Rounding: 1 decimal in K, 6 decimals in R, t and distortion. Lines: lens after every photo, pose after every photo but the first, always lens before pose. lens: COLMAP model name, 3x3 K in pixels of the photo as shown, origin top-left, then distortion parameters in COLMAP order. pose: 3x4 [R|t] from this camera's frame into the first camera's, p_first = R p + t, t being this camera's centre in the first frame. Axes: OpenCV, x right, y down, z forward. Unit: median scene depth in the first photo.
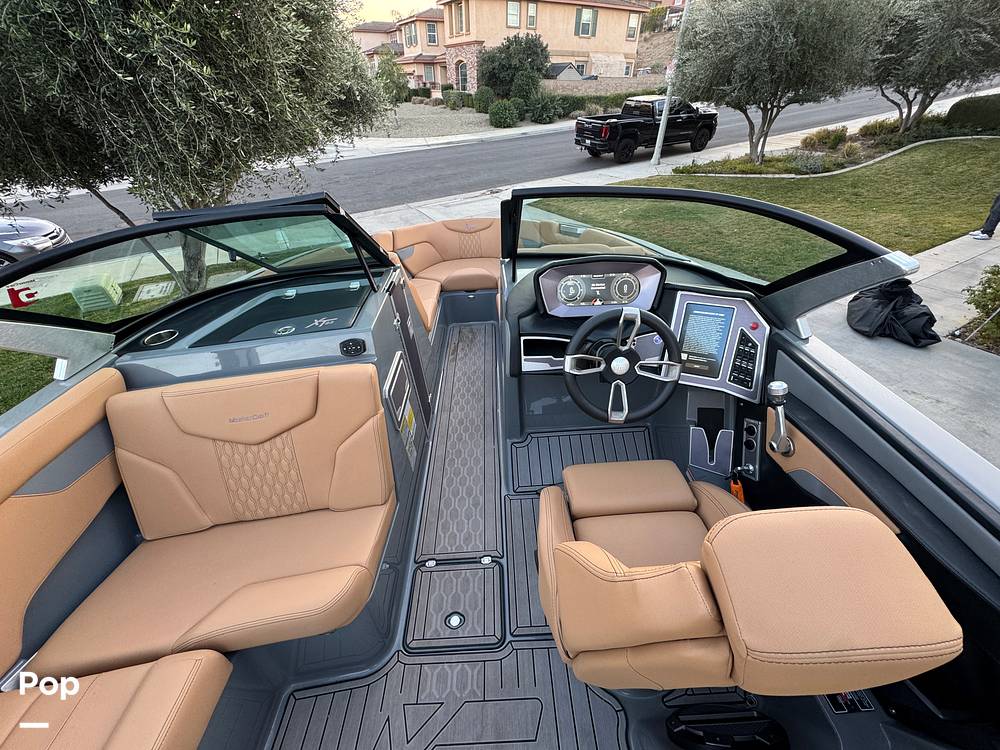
lens RADIAL K [[398.1, 0, 499.6], [0, 398.1, 374.6], [0, 0, 1]] dist [-0.001822, 0.000275]
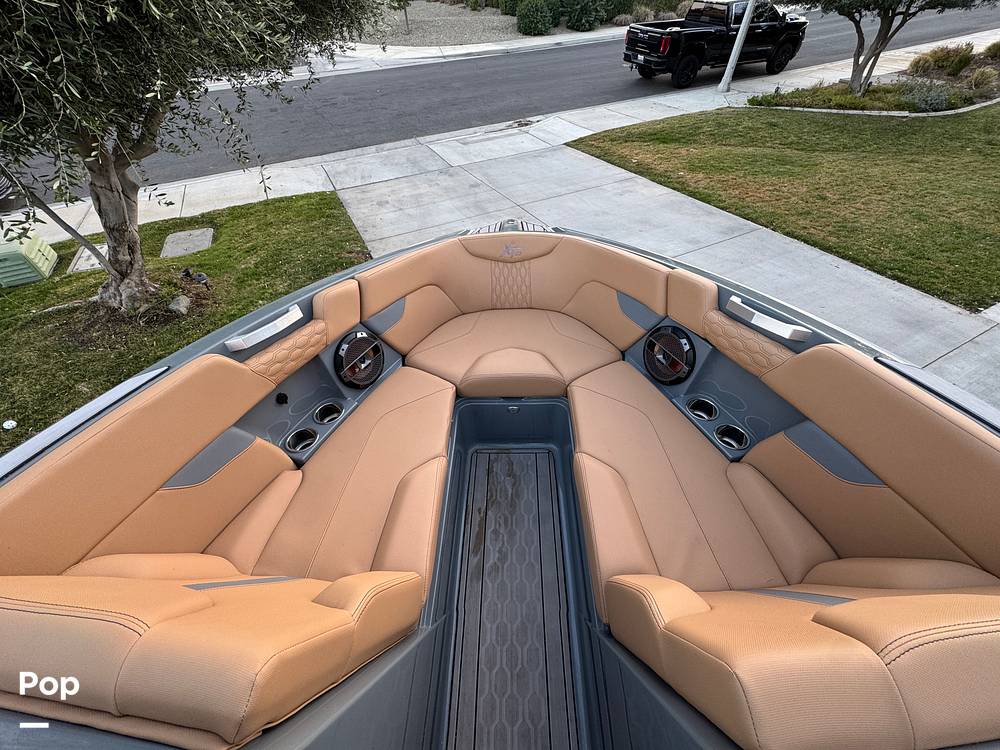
lens RADIAL K [[398.1, 0, 501.0], [0, 398.1, 373.2], [0, 0, 1]] dist [-0.001822, 0.000275]
pose [[0.998872, 0.041748, -0.022610, -0.016701], [-0.037871, 0.987827, 0.150874, -0.068738], [0.028633, -0.149847, 0.988294, 0.106374]]
